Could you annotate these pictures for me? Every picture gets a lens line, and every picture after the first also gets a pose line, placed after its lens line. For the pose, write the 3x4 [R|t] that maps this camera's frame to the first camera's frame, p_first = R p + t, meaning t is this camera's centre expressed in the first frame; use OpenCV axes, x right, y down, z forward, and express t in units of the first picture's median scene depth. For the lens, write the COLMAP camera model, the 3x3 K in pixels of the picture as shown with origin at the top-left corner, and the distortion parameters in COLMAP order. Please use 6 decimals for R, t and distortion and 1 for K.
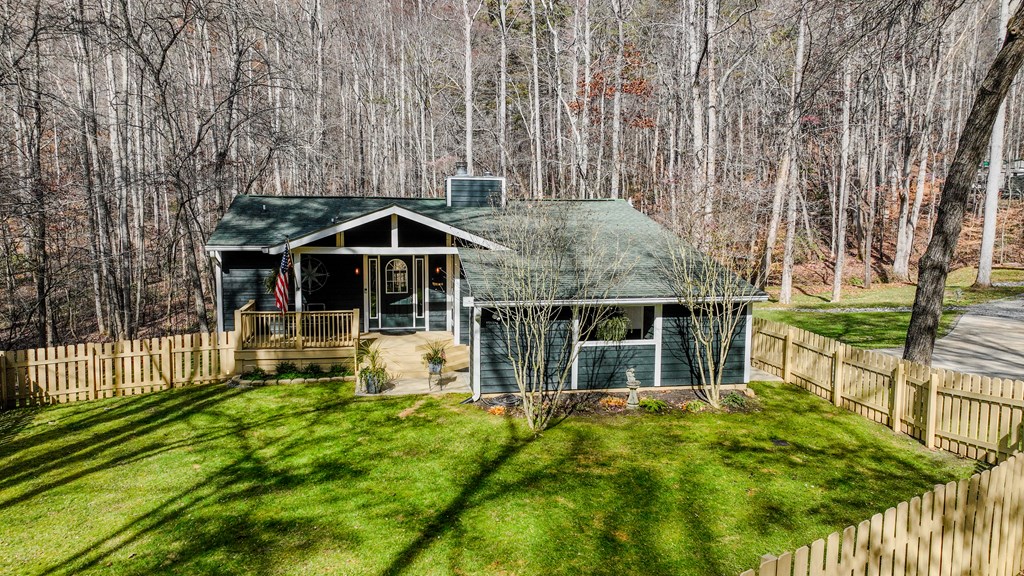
lens RADIAL K [[714.3, 0, 509.6], [0, 714.3, 289.8], [0, 0, 1]] dist [0.009502, 0.002169]
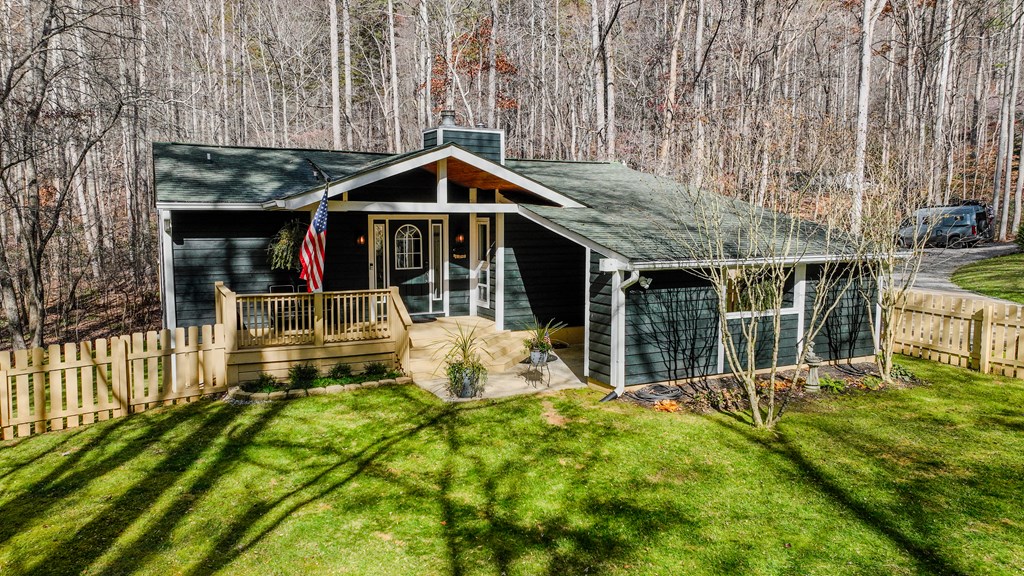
lens RADIAL K [[714.3, 0, 511.1], [0, 714.3, 290.5], [0, 0, 1]] dist [0.009502, 0.002169]
pose [[0.958221, -0.031900, 0.284244, -0.320281], [0.030875, 0.999491, 0.008085, 0.029594], [-0.284357, 0.001029, 0.958718, 0.266737]]
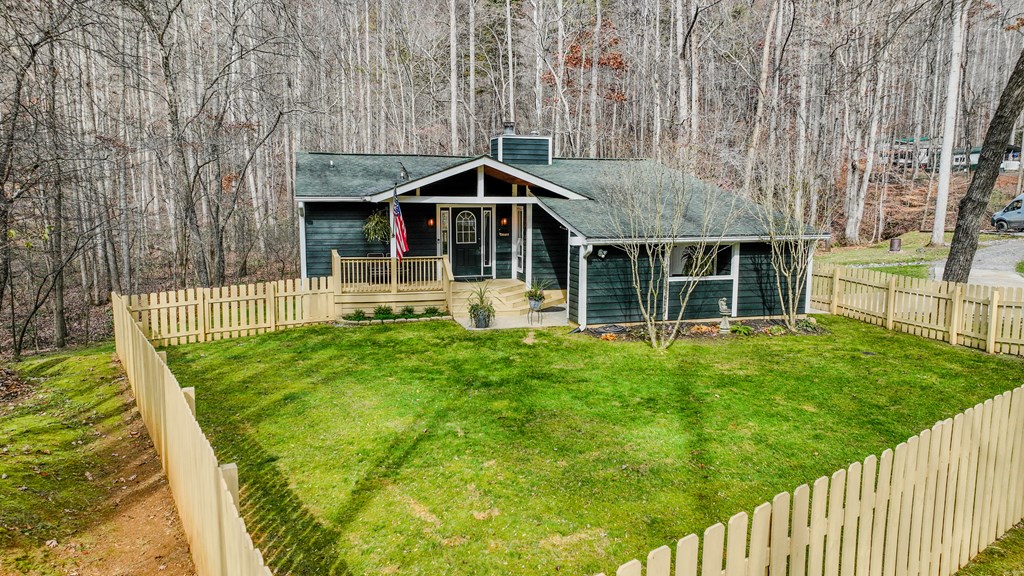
lens RADIAL K [[714.3, 0, 508.4], [0, 714.3, 290.2], [0, 0, 1]] dist [0.009502, 0.002169]
pose [[0.995602, -0.014213, 0.092595, -0.228847], [0.011386, 0.999455, 0.030987, 0.049391], [-0.092985, -0.029797, 0.995222, -0.079455]]
